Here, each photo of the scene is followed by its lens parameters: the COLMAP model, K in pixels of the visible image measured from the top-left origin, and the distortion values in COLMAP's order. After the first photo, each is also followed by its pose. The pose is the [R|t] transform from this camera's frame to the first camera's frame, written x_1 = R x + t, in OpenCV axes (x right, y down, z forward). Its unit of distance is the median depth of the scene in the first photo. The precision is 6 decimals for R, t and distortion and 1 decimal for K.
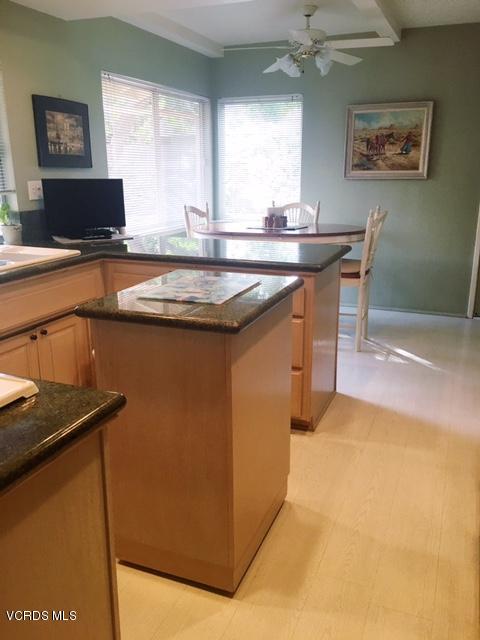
lens RADIAL K [[549.6, 0, 240.0], [0, 549.6, 320.0], [0, 0, 1]] dist [-0.002435, -0.003220]
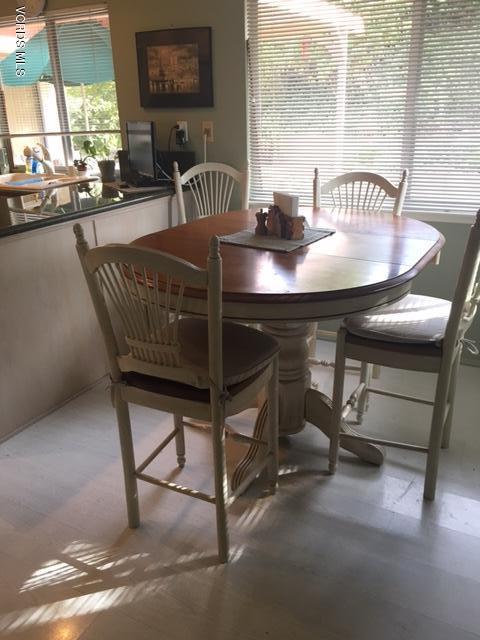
lens RADIAL K [[549.6, 0, 240.0], [0, 549.6, 320.0], [0, 0, 1]] dist [-0.002435, -0.003220]
pose [[-0.097278, 0.359803, -0.927943, 0.661699], [-0.241092, 0.896077, 0.372721, -0.333118], [0.965615, 0.259977, -0.000423, 1.217489]]
